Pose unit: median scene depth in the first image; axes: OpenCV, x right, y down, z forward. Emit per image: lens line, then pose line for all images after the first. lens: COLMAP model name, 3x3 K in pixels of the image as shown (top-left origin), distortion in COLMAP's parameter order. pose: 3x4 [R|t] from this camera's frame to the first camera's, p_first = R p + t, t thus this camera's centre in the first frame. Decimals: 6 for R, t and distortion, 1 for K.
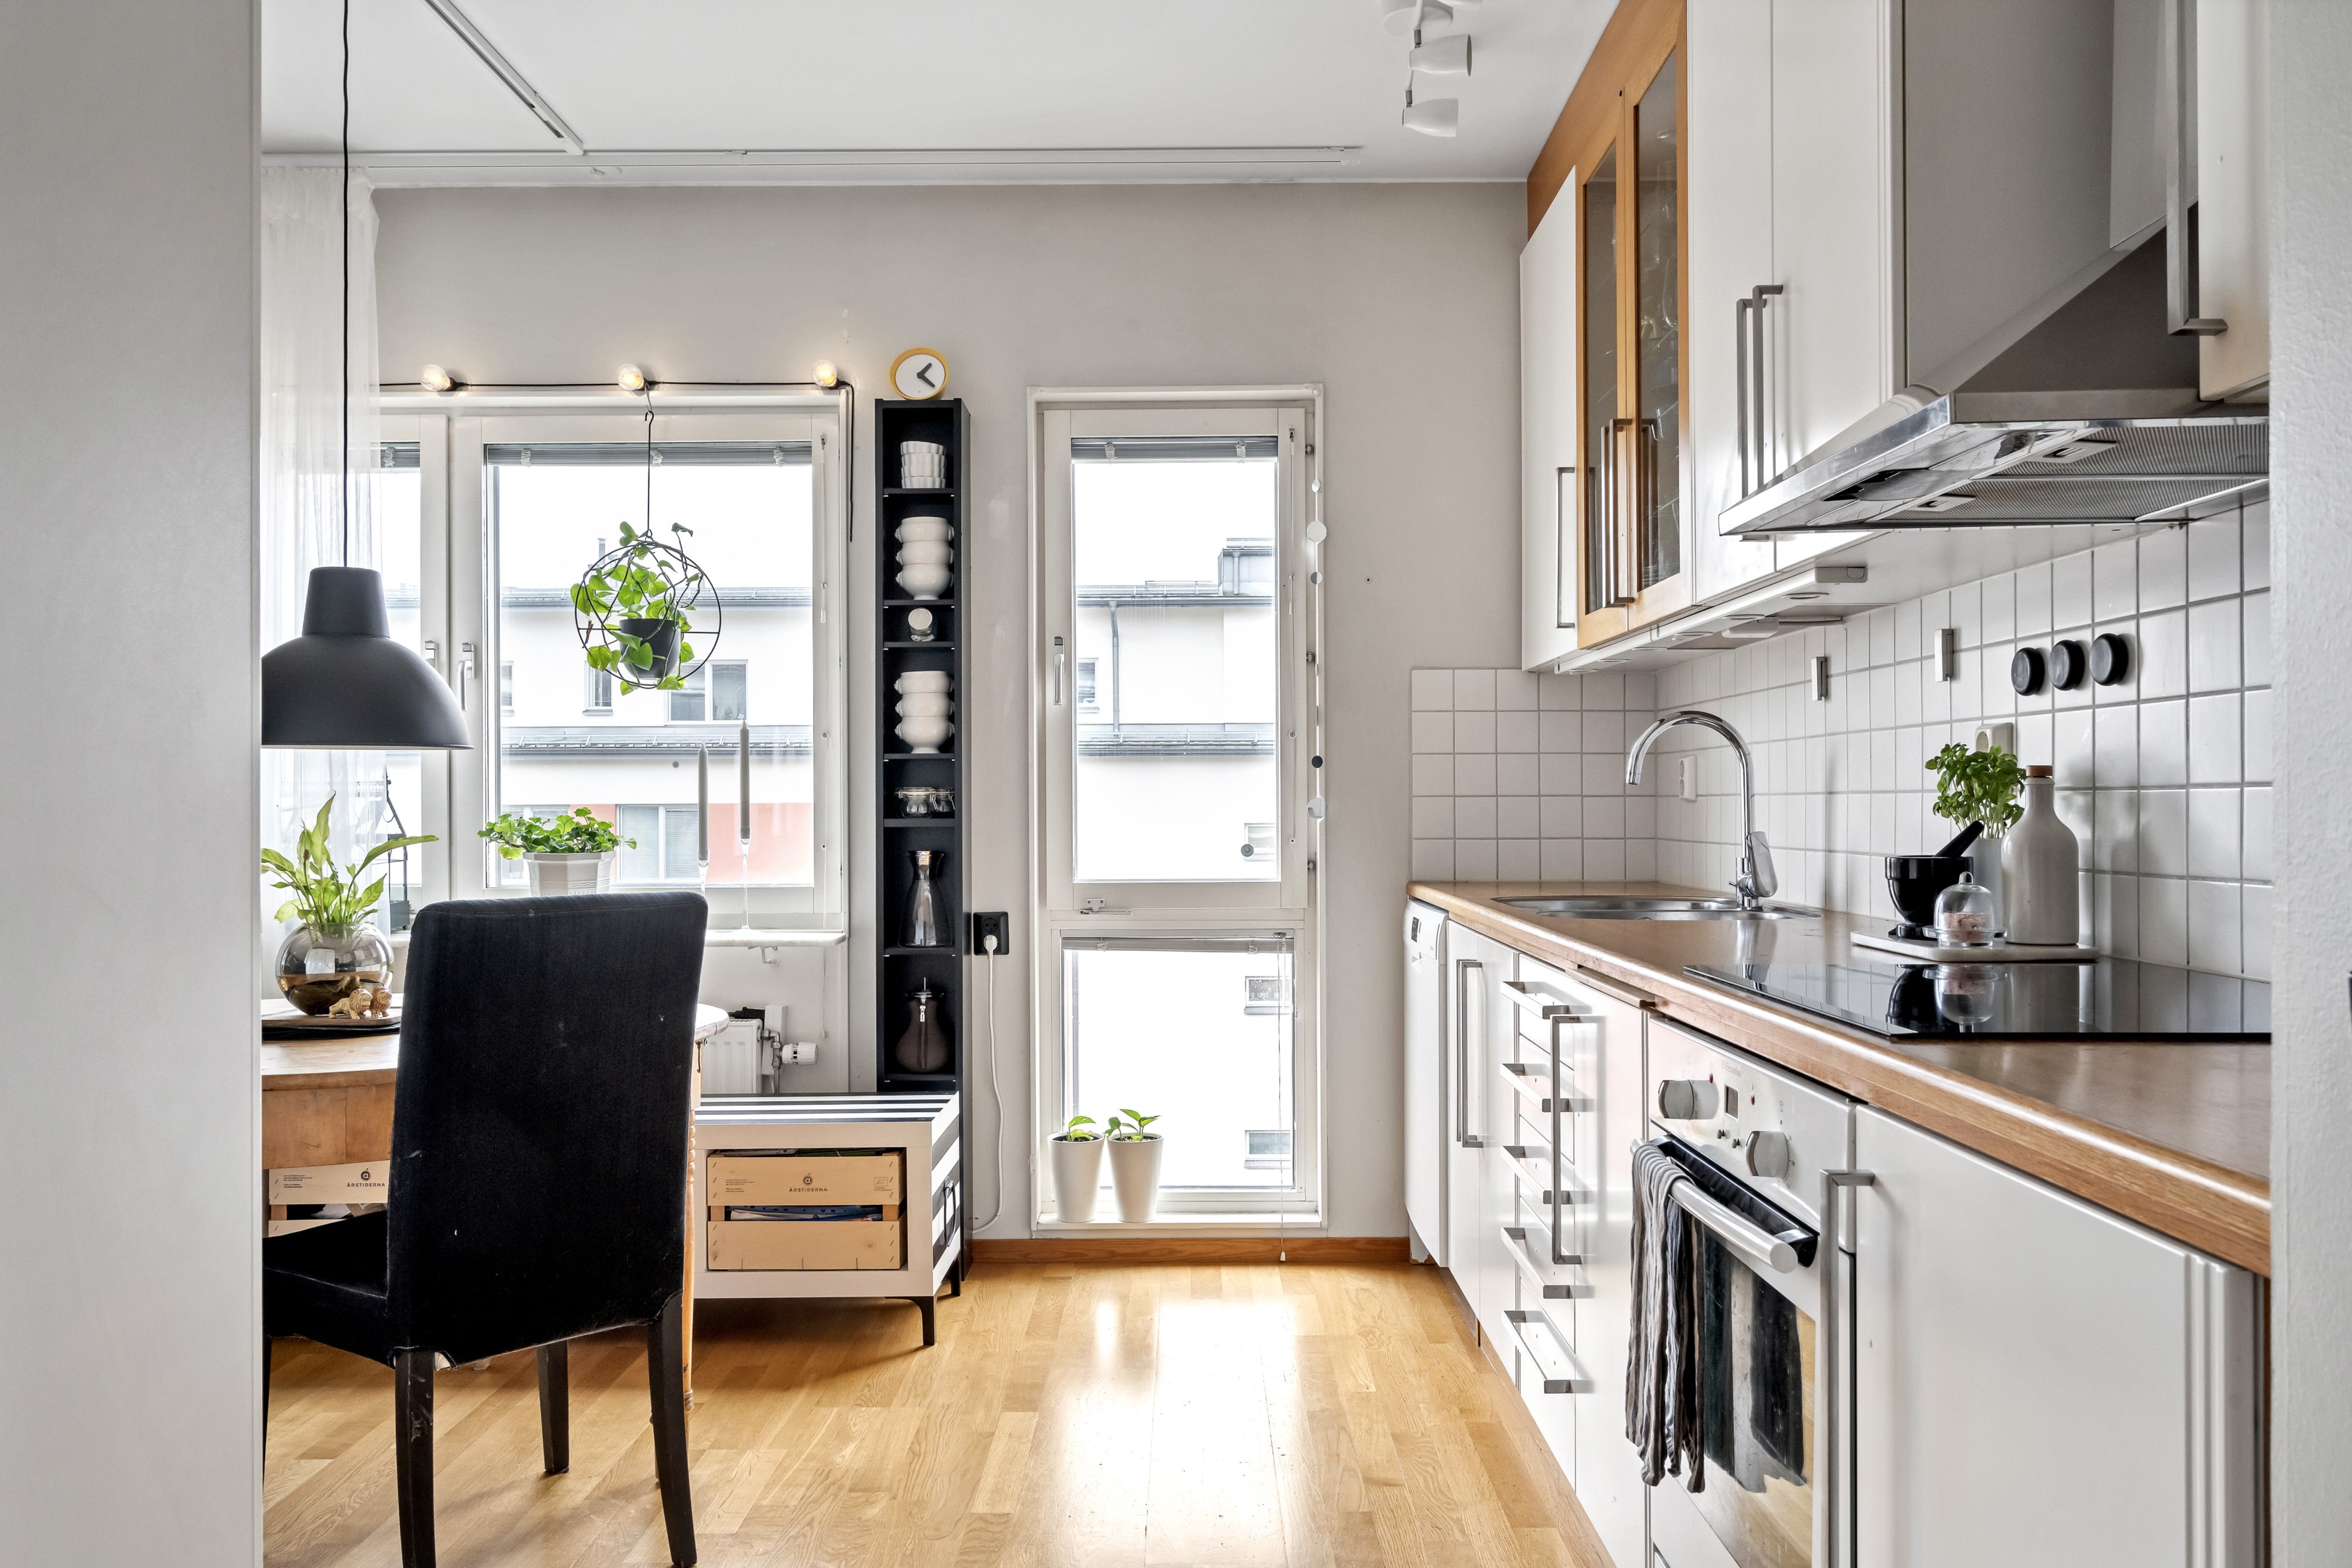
lens RADIAL K [[1838.8, 0, 1174.6], [0, 1838.8, 790.1], [0, 0, 1]] dist [0.065053, 0.002974]
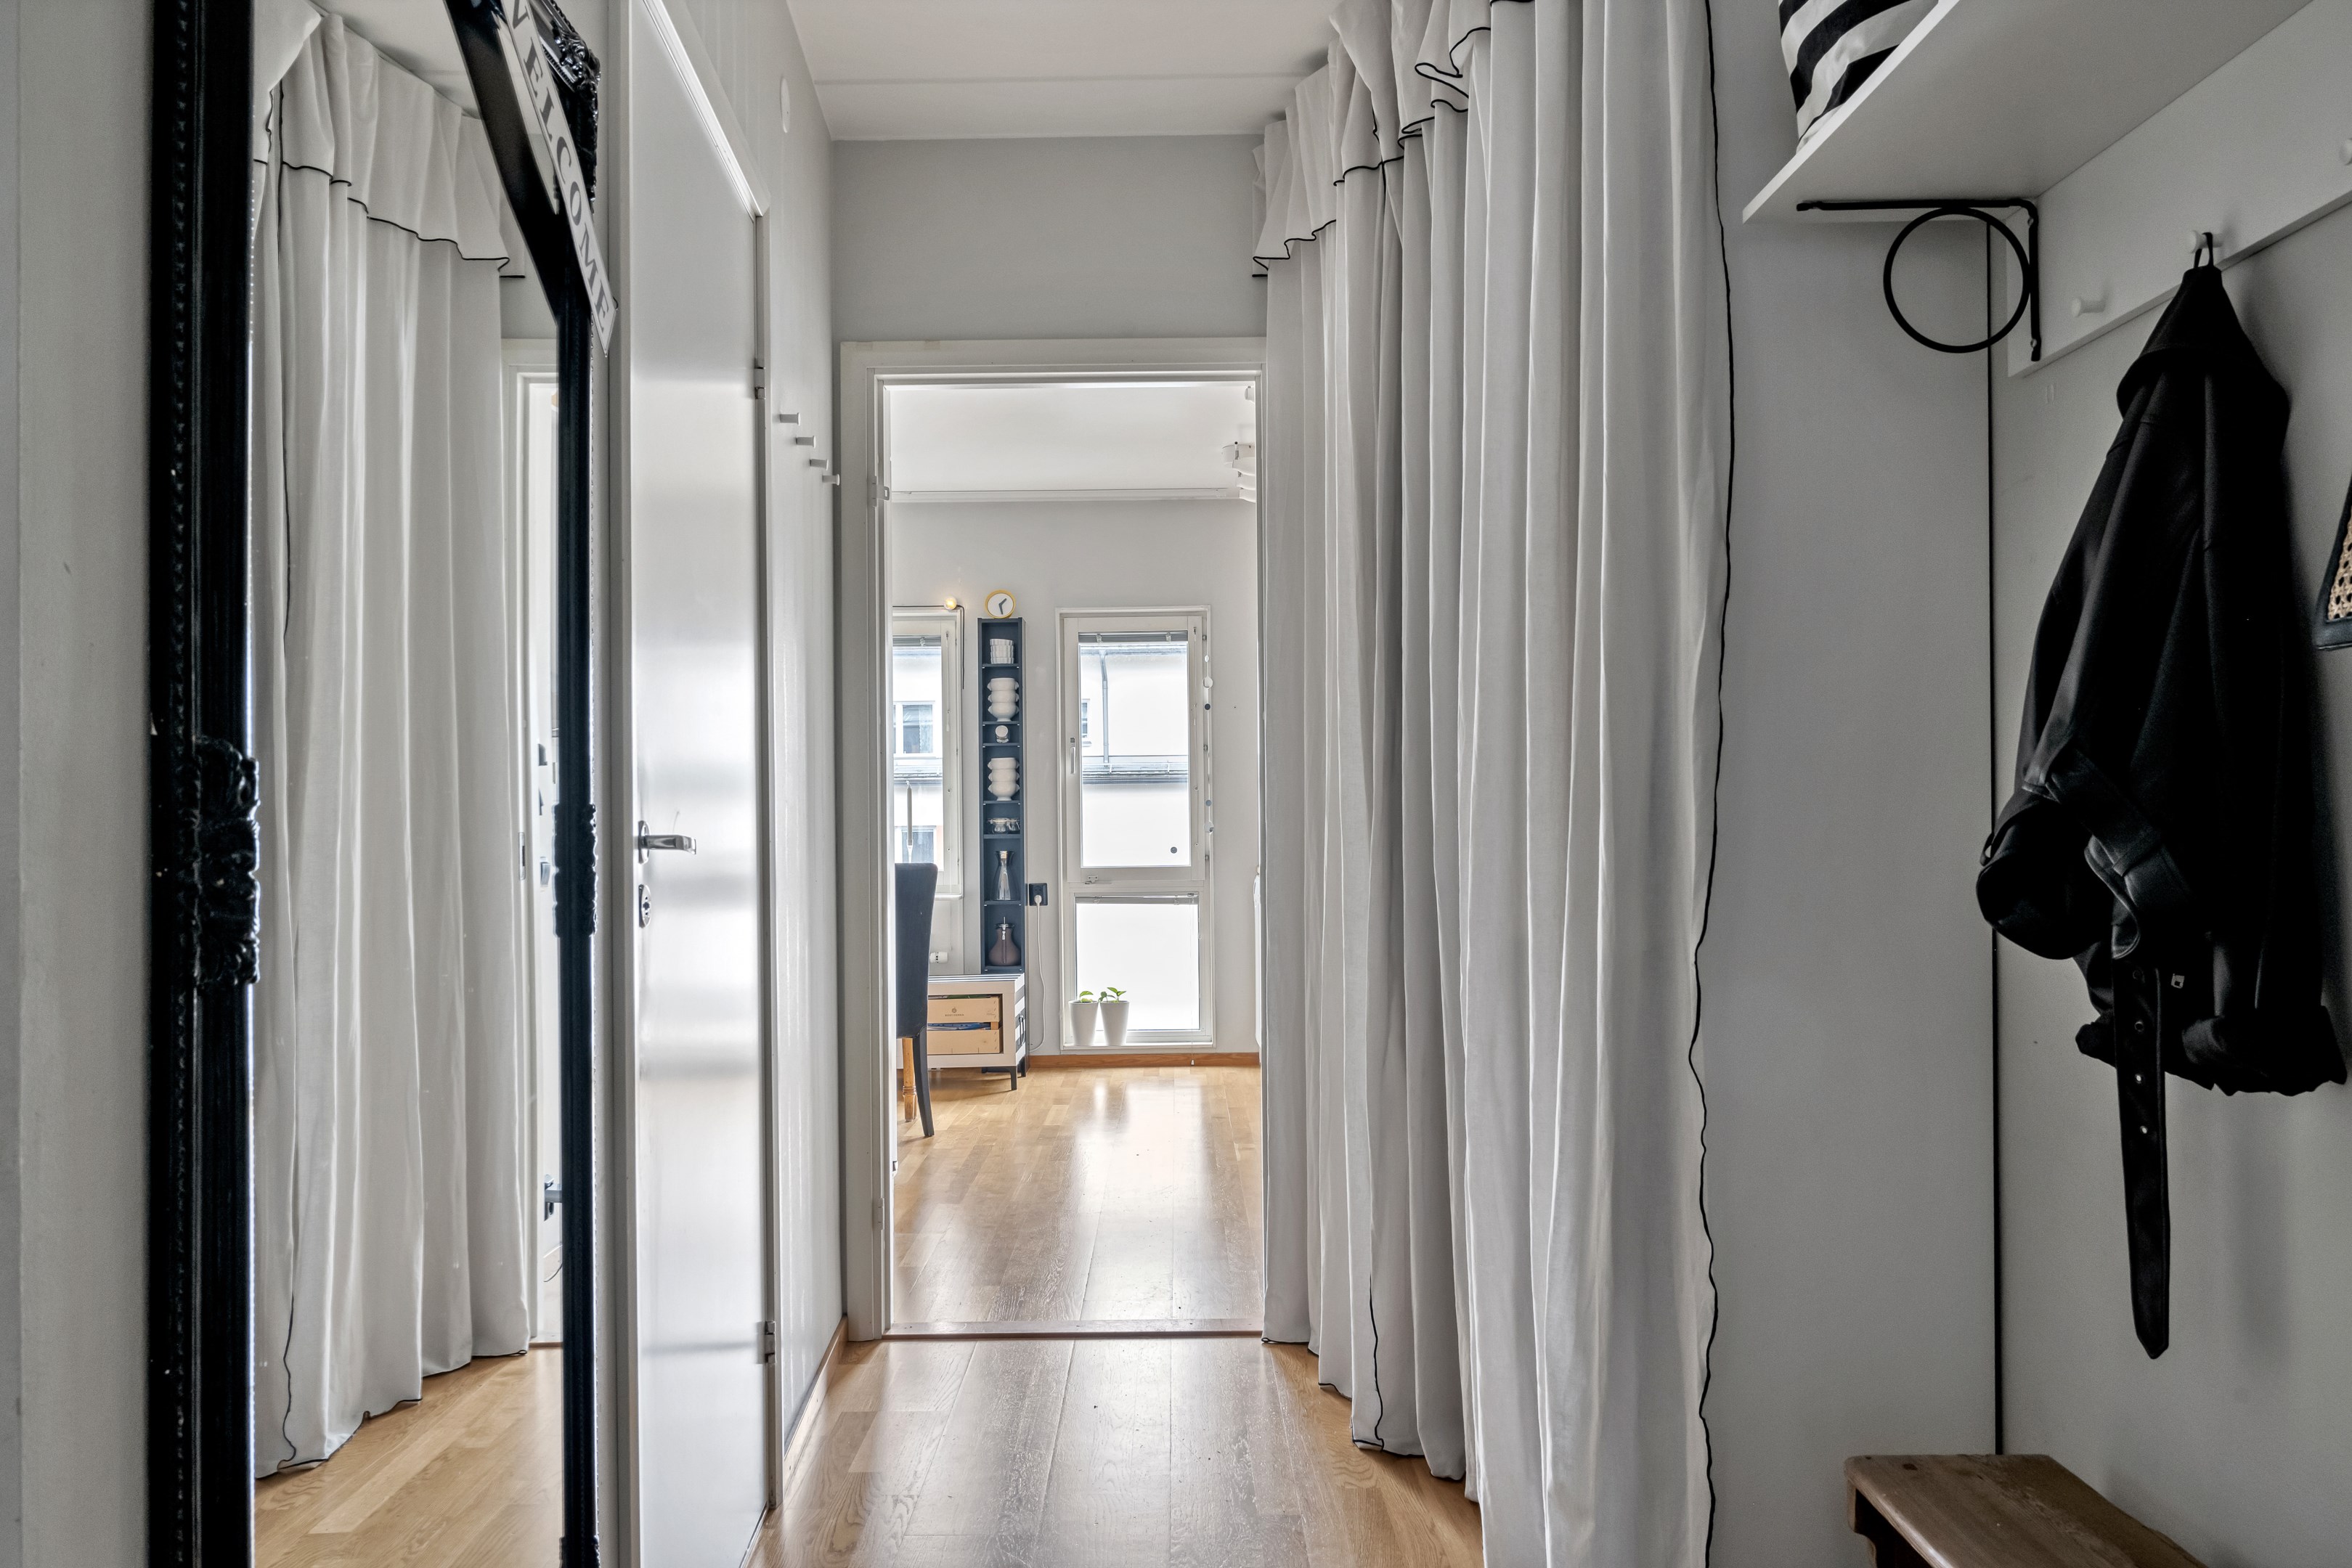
lens RADIAL K [[1701.4, 0, 1173.4], [0, 1701.4, 791.7], [0, 0, 1]] dist [0.001875, 0.000015]
pose [[0.999962, -0.006367, 0.005911, 0.031172], [0.006375, 0.999979, -0.001245, -0.025615], [-0.005903, 0.001282, 0.999982, -0.777684]]
